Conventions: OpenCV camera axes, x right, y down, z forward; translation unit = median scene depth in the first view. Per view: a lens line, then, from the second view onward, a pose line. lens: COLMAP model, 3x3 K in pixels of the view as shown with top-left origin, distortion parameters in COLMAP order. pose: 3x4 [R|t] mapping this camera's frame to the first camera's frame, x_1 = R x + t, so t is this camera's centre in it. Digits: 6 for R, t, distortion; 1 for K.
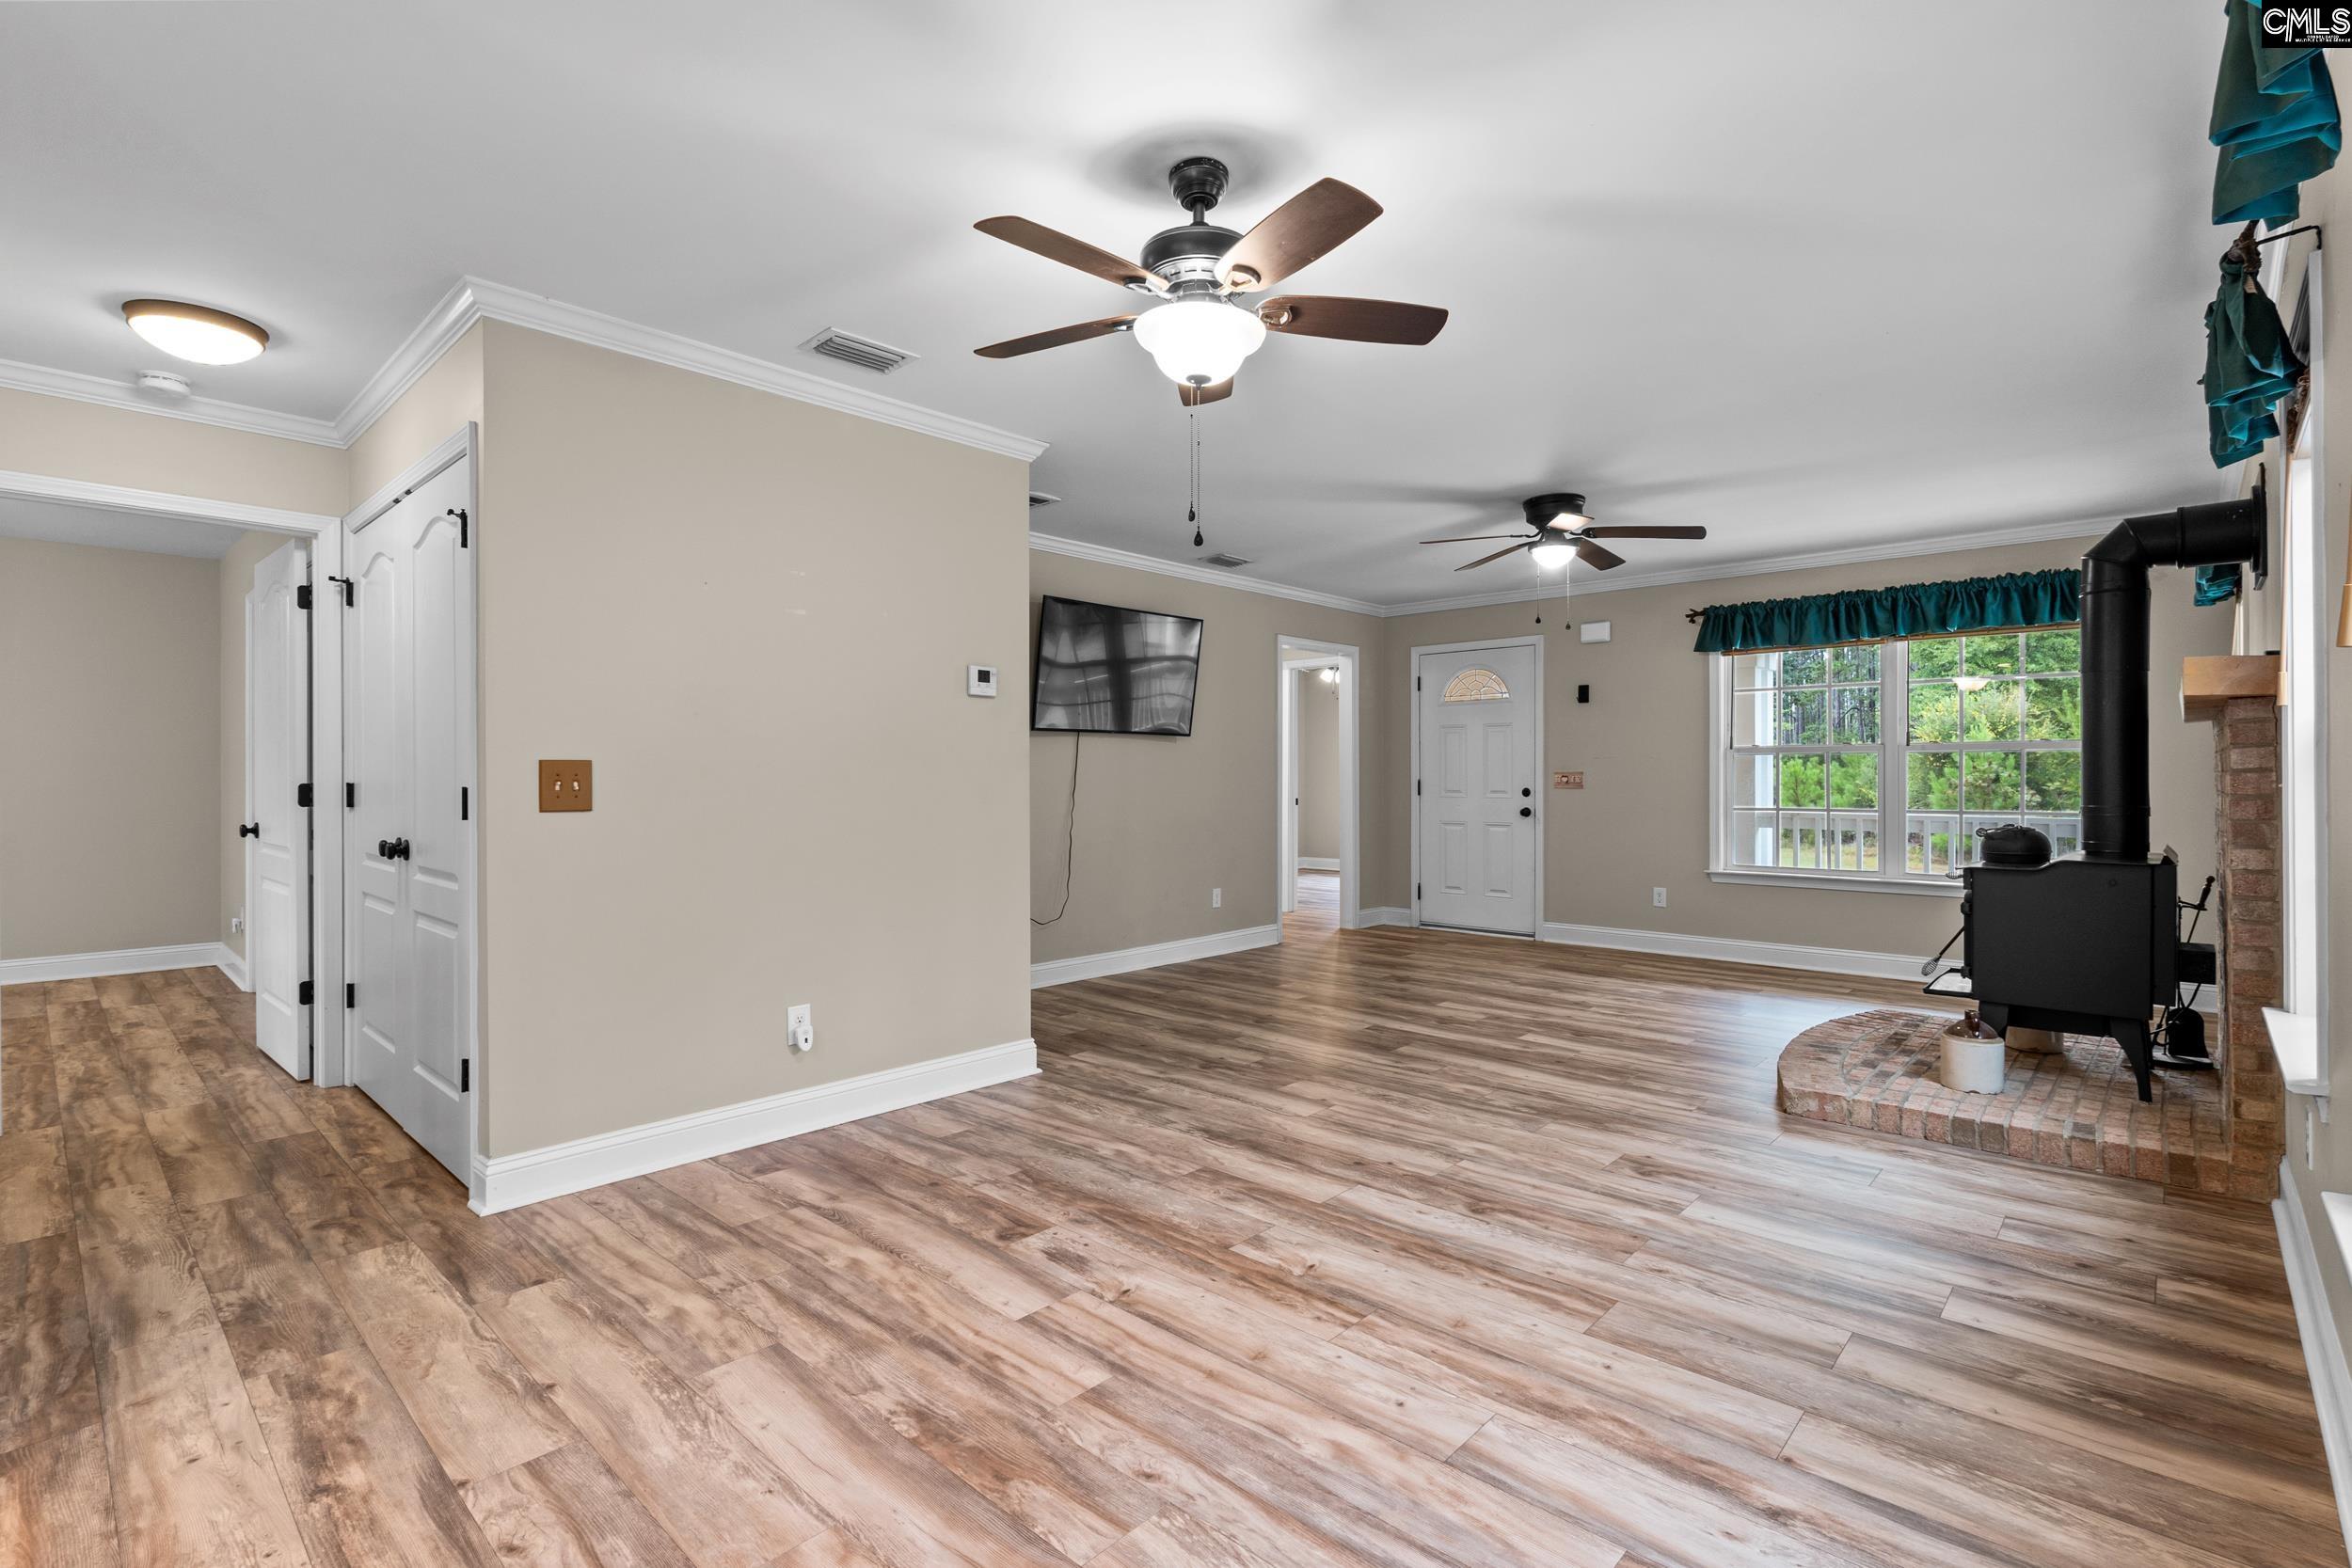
lens RADIAL K [[1080.6, 0, 1186.4], [0, 1080.6, 779.5], [0, 0, 1]] dist [-0.003139, -0.000082]
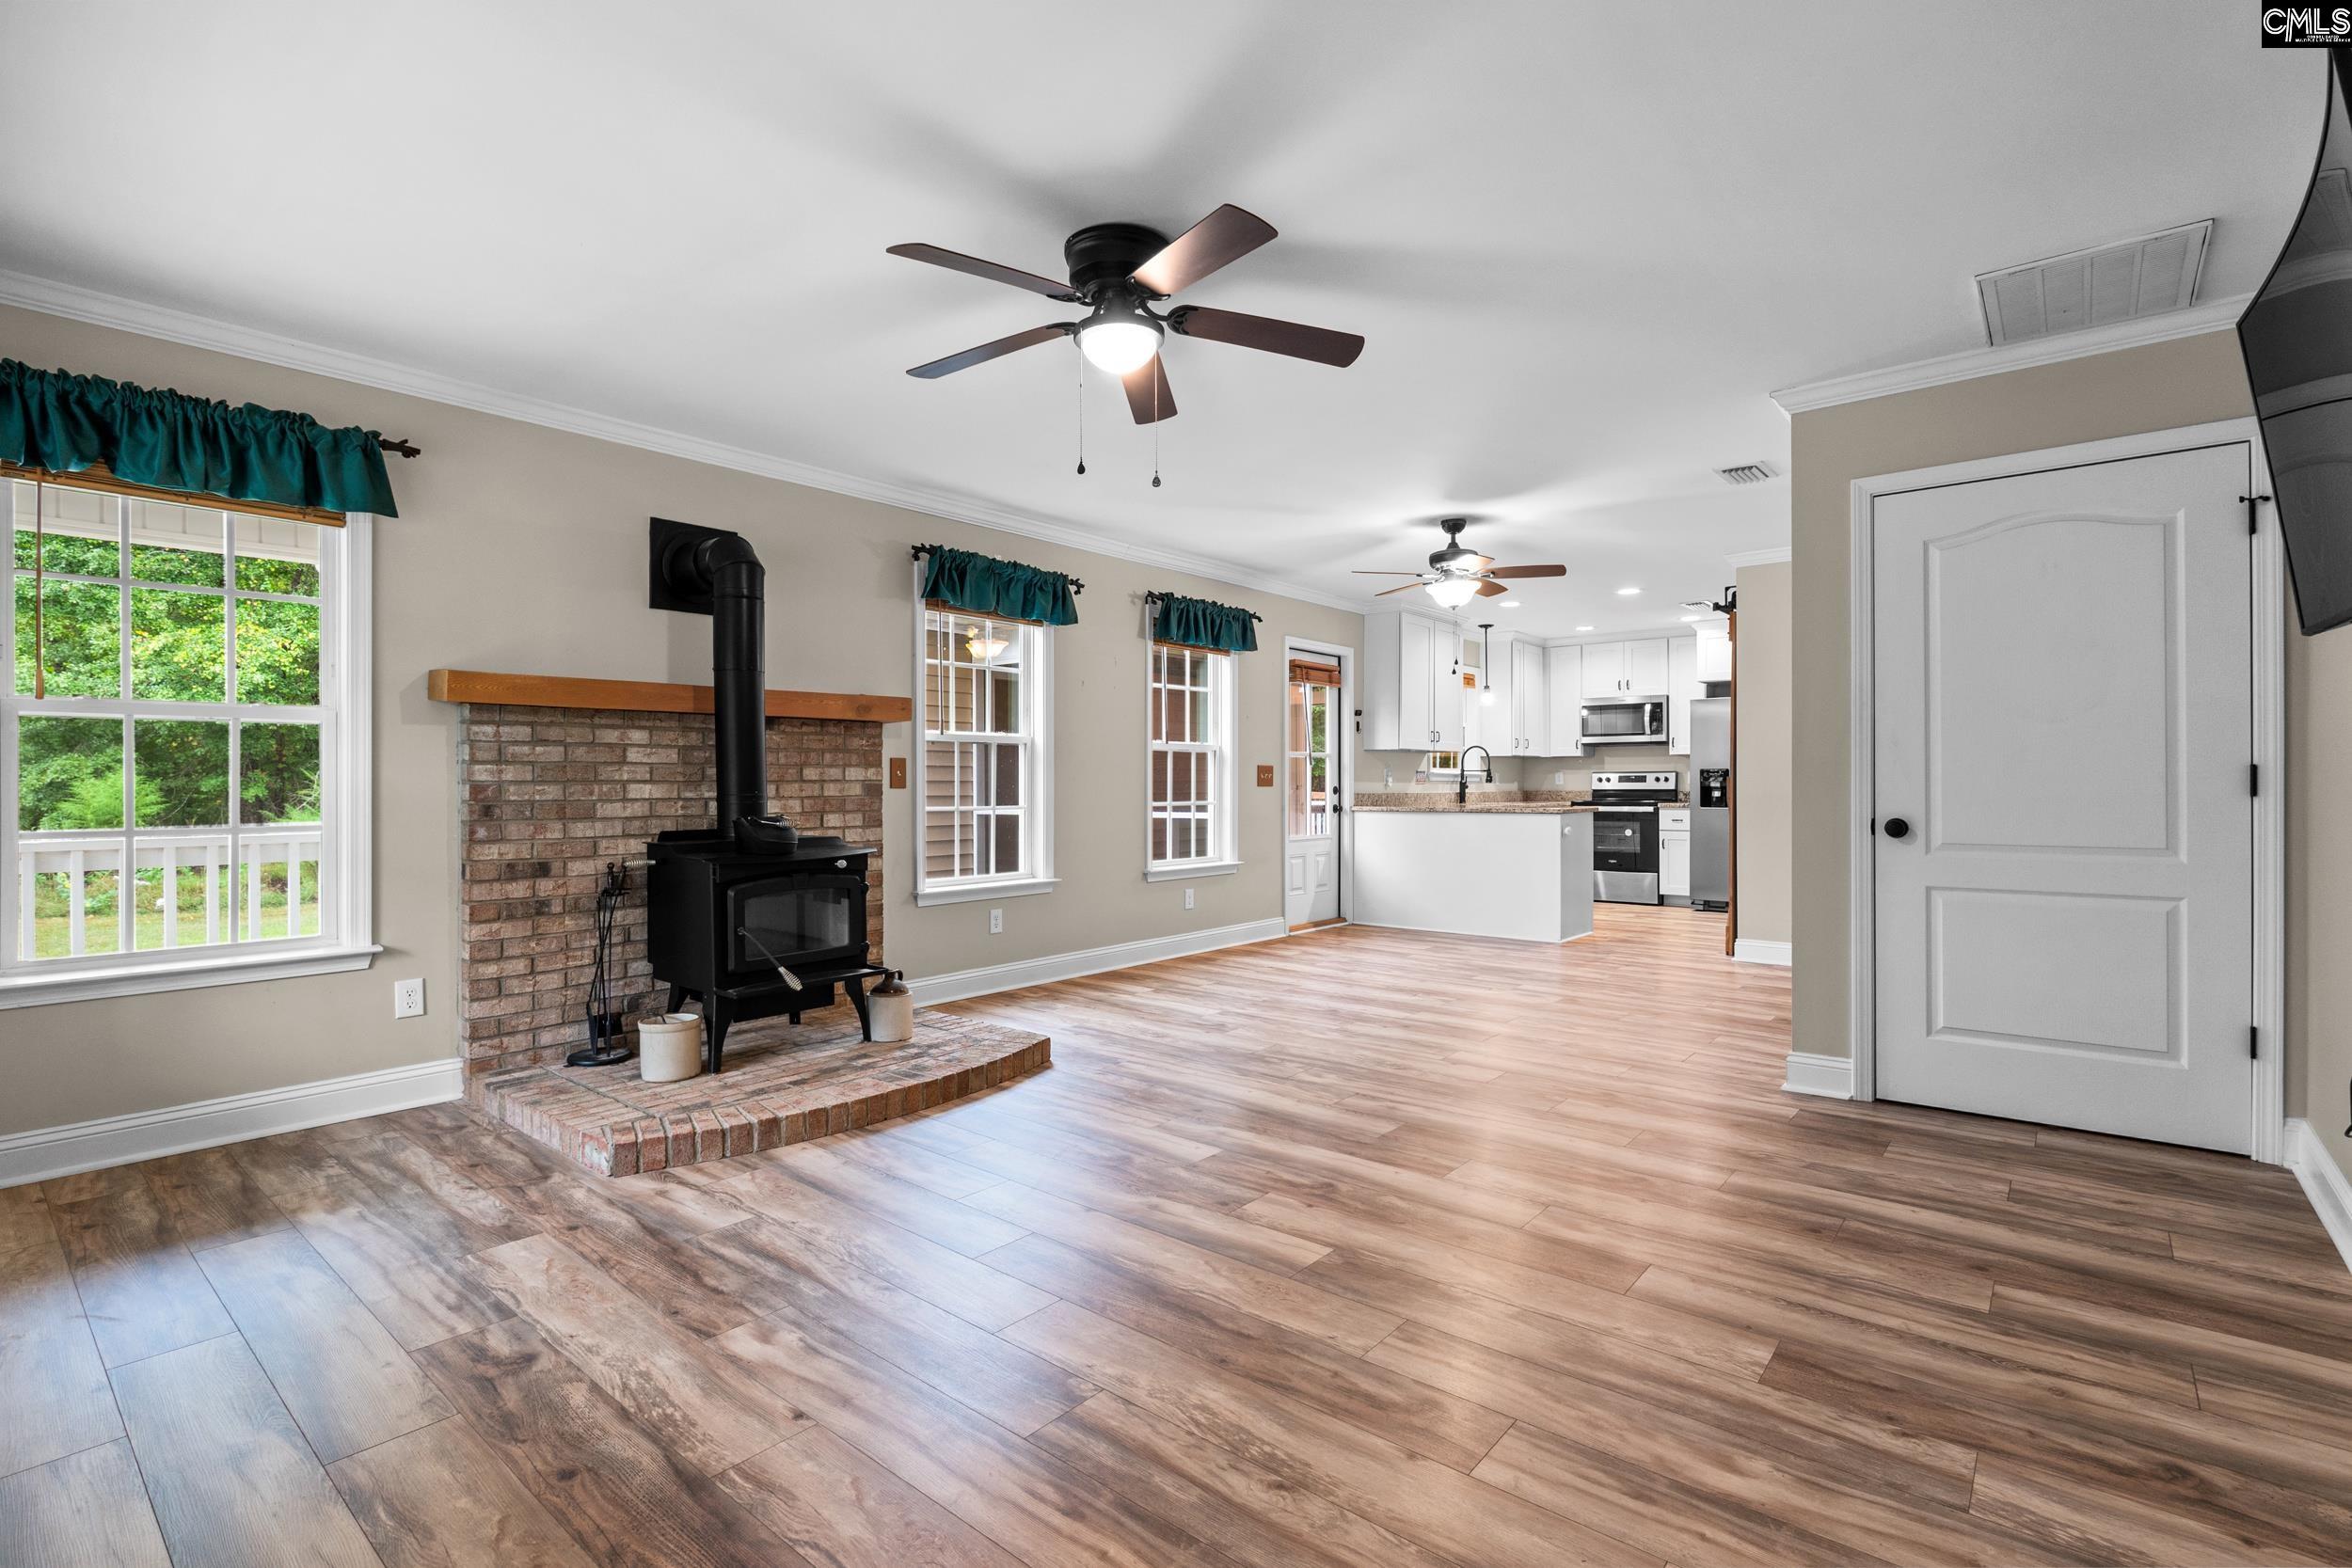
lens RADIAL K [[1080.6, 0, 1186.4], [0, 1080.6, 779.5], [0, 0, 1]] dist [-0.003139, -0.000082]
pose [[-0.998718, 0.003380, -0.050510, 0.430954], [0.003394, 0.999994, -0.000196, 0.010679], [0.050509, -0.000367, -0.998724, 1.988268]]
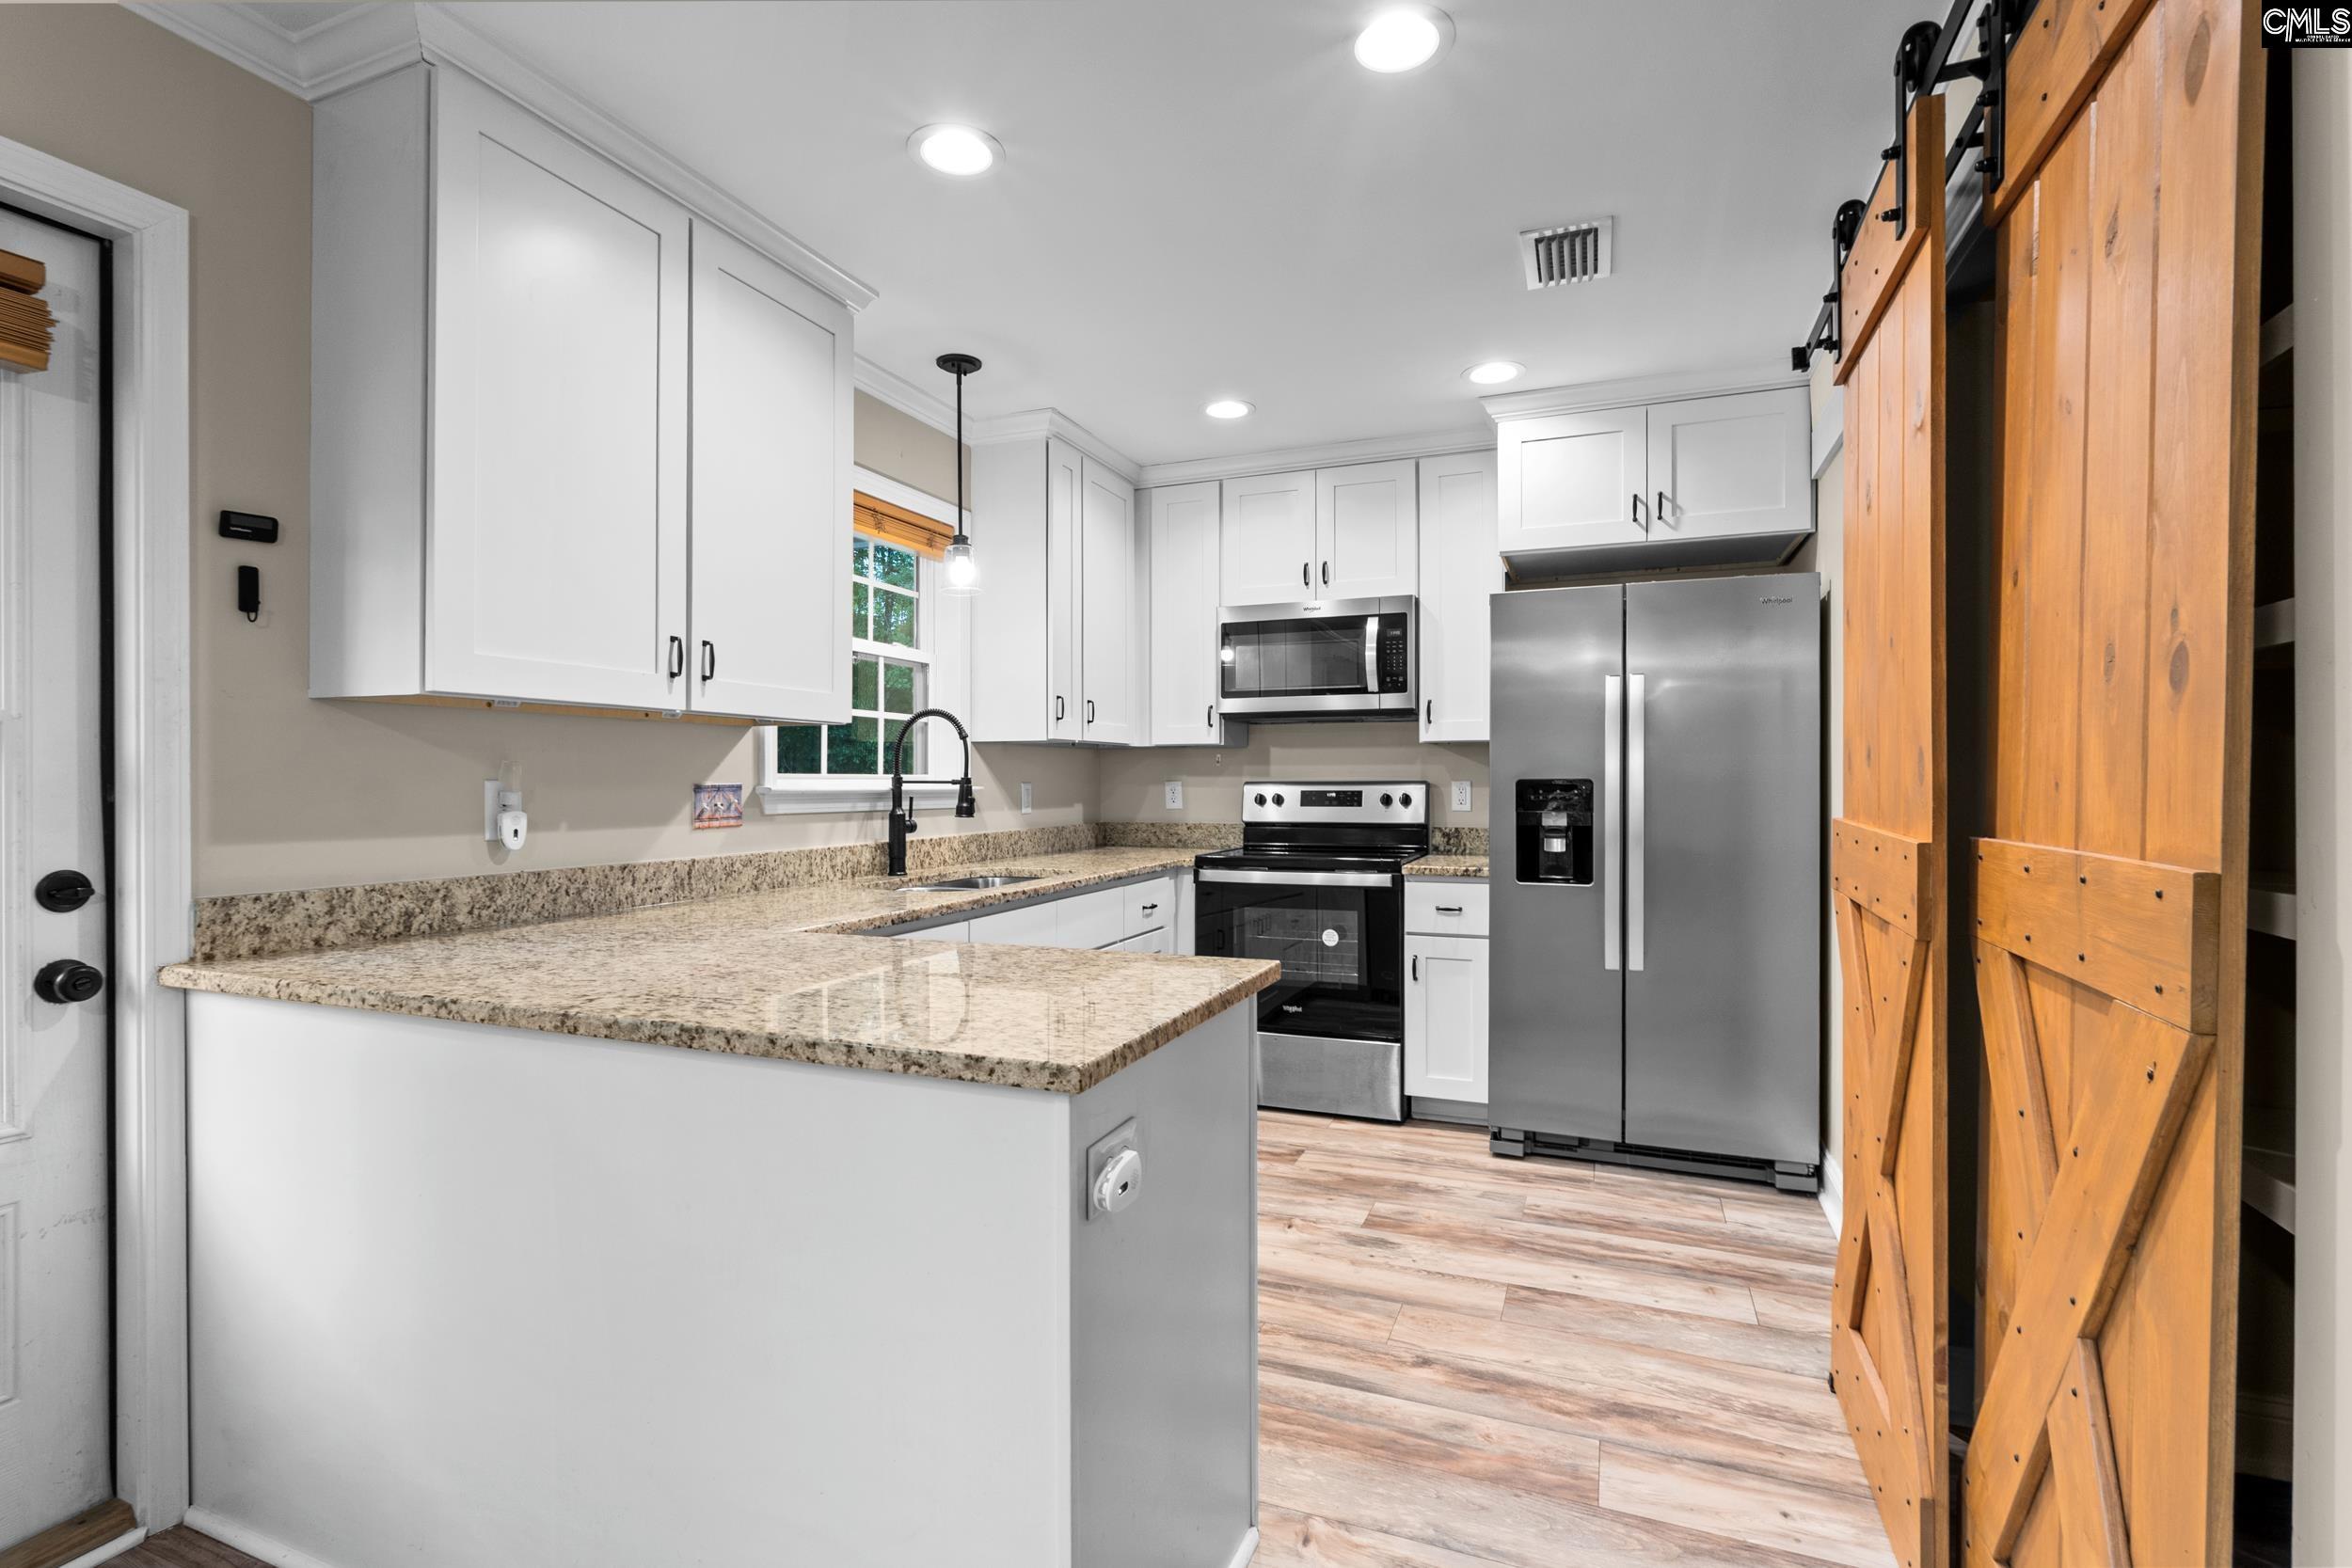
lens RADIAL K [[1080.6, 0, 1186.4], [0, 1080.6, 779.5], [0, 0, 1]] dist [-0.003139, -0.000082]
pose [[-0.934923, 0.003485, -0.354834, -0.214215], [0.001764, 0.999985, 0.005173, -0.012577], [0.354847, 0.004211, -0.934915, 0.487633]]
